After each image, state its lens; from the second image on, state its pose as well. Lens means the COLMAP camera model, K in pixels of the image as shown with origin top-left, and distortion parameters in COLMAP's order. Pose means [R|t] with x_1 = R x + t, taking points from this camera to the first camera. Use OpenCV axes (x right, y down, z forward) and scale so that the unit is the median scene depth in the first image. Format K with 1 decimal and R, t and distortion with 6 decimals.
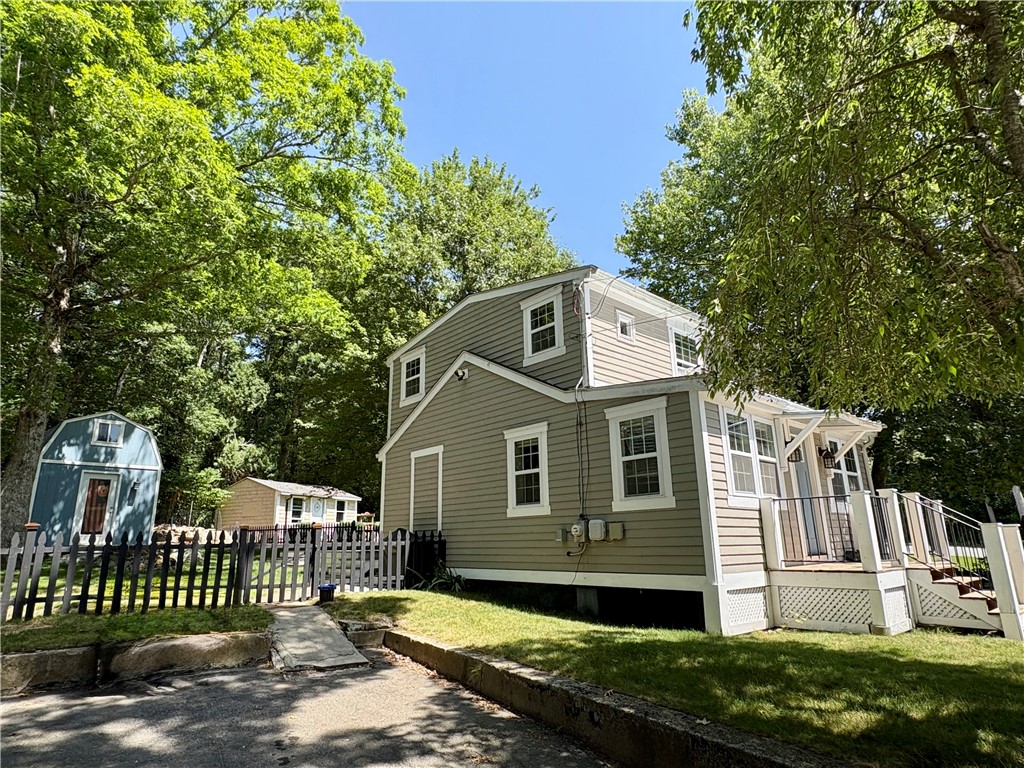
lens RADIAL K [[601.3, 0, 510.4], [0, 601.3, 403.0], [0, 0, 1]] dist [-0.000951, 0.049184]
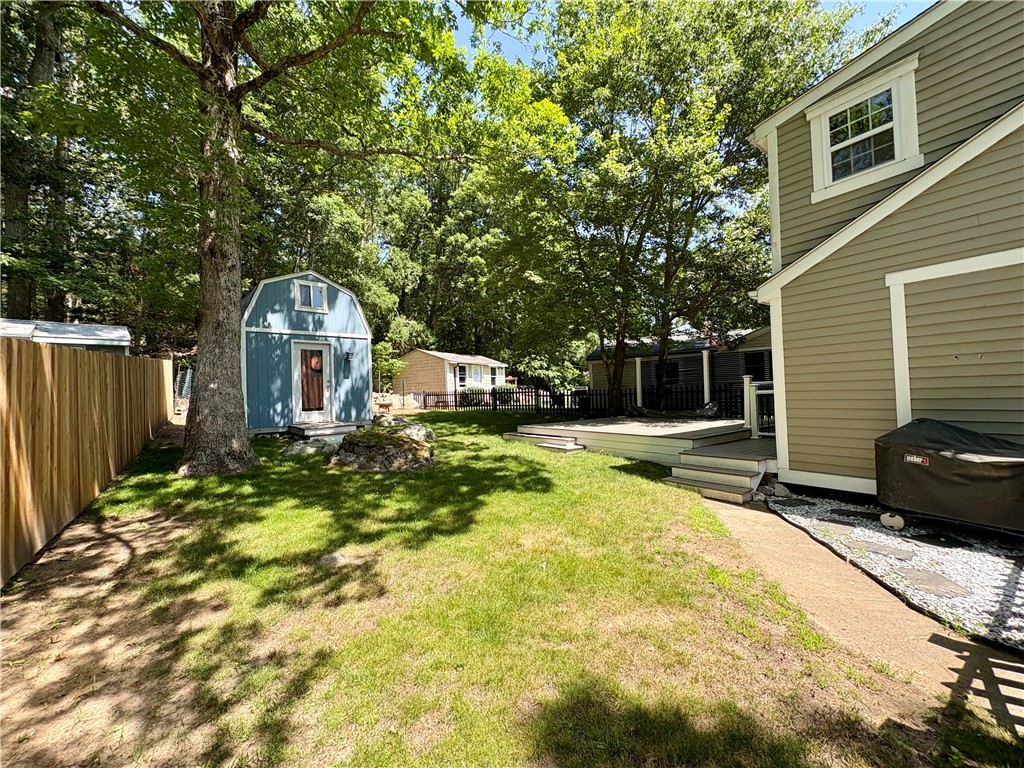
lens RADIAL K [[411.8, 0, 512.0], [0, 411.8, 384.0], [0, 0, 1]] dist [-0.001256, -0.000158]
pose [[0.995533, -0.027247, -0.090393, -0.335524], [0.045589, 0.977163, 0.207542, 0.061926], [0.082674, -0.210736, 0.974041, 0.437924]]
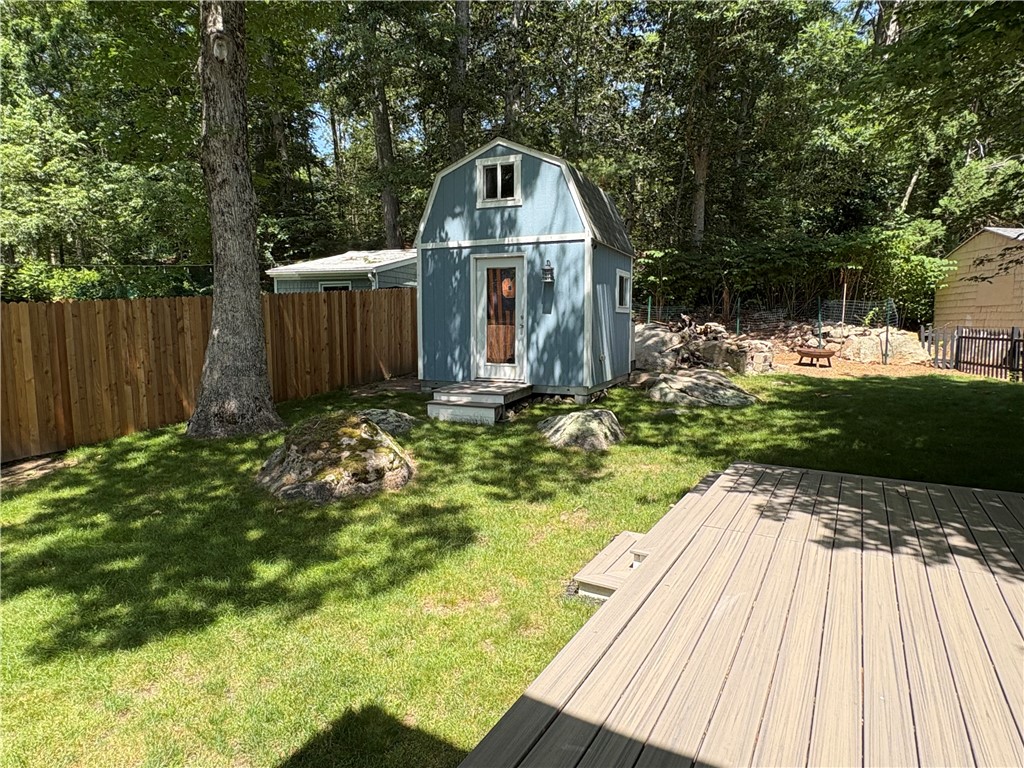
lens RADIAL K [[593.9, 0, 512.0], [0, 593.9, 384.0], [0, 0, 1]] dist [0.004180, 0.000491]
pose [[0.332297, 0.112242, -0.936472, -0.153921], [0.215032, 0.957729, 0.191091, 0.120028], [0.918335, -0.264871, 0.294115, 0.795233]]
